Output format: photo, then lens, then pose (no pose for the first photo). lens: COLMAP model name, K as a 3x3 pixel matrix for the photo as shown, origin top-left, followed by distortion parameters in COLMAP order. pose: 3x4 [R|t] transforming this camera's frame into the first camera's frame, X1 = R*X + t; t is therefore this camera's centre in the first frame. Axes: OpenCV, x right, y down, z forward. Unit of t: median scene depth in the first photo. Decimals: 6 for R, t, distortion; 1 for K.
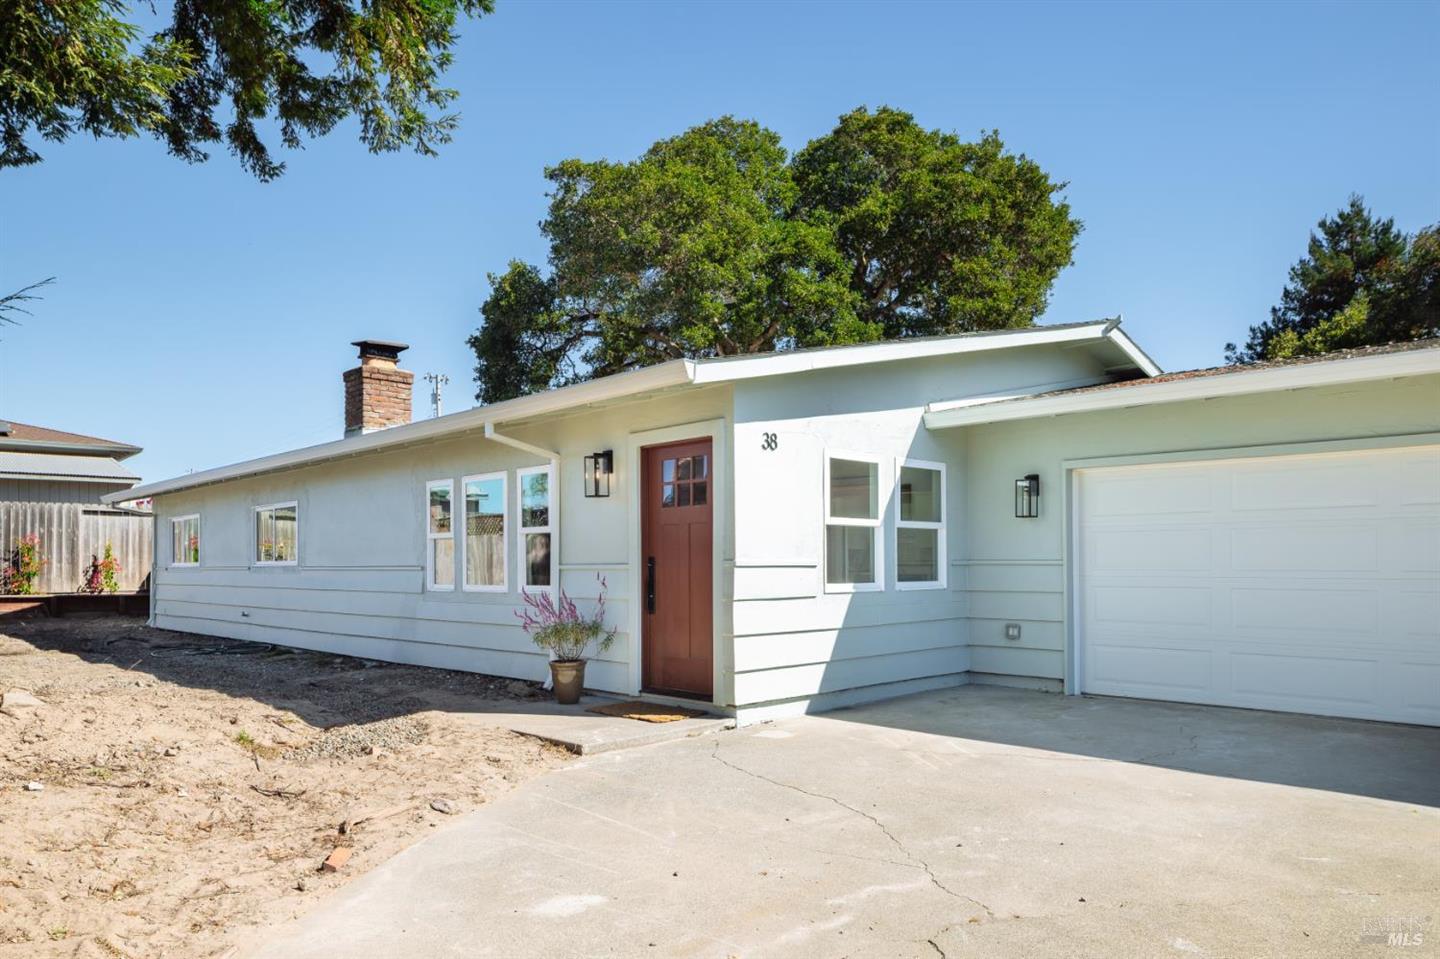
lens RADIAL K [[993.2, 0, 716.0], [0, 993.2, 492.2], [0, 0, 1]] dist [0.000798, -0.002787]
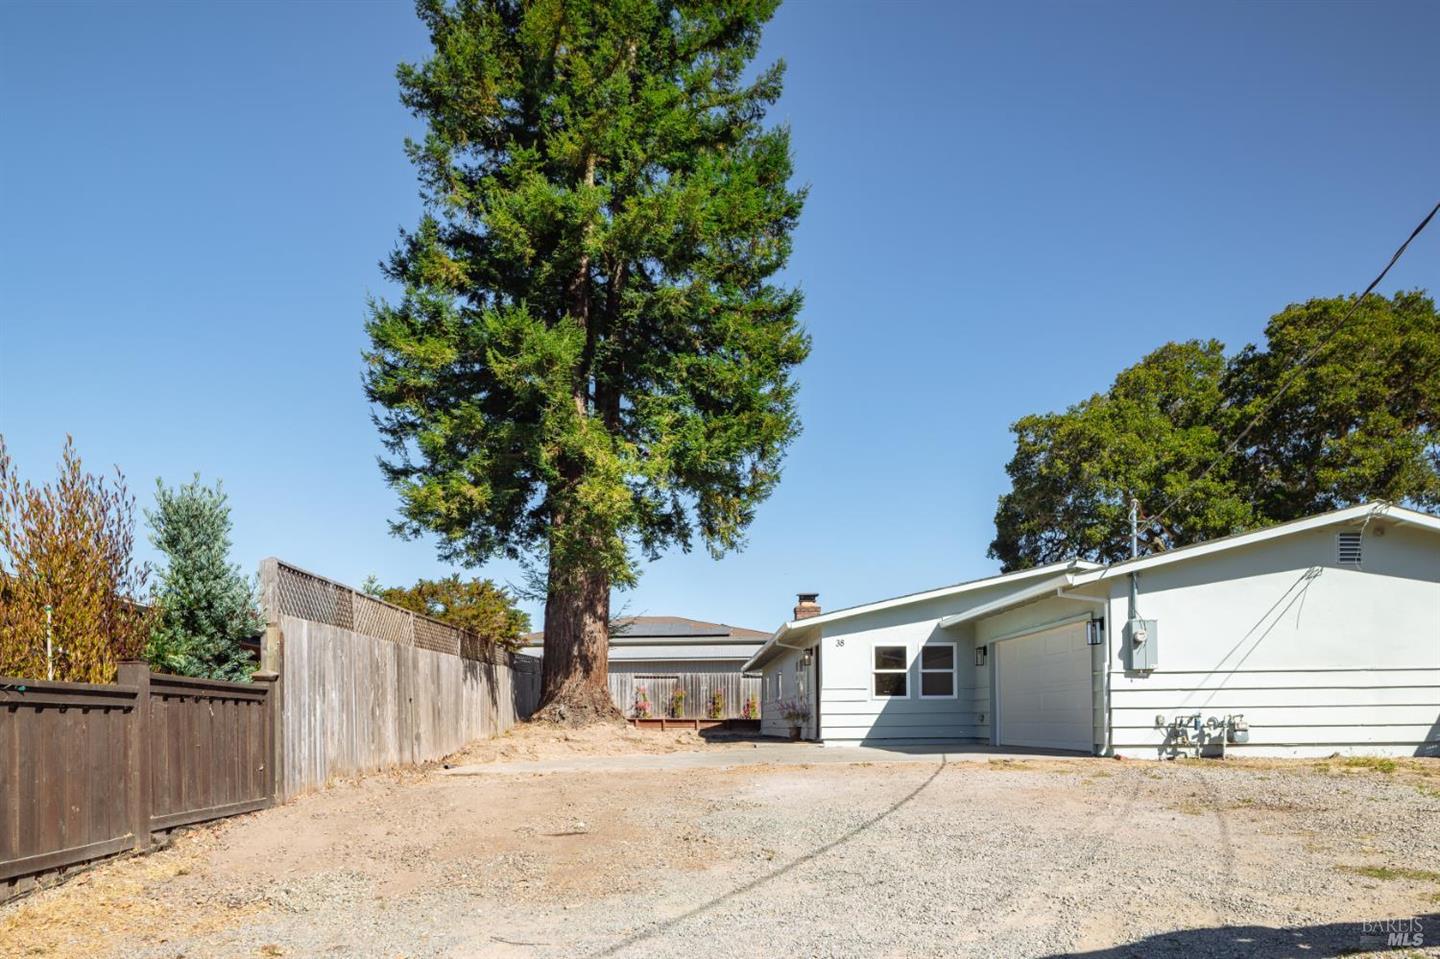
lens RADIAL K [[993.2, 0, 716.0], [0, 993.2, 492.2], [0, 0, 1]] dist [0.000798, -0.002787]
pose [[0.735528, -0.158080, -0.658793, 1.400800], [0.054297, 0.983024, -0.175259, 0.001697], [0.675315, 0.093138, 0.731625, -1.066790]]
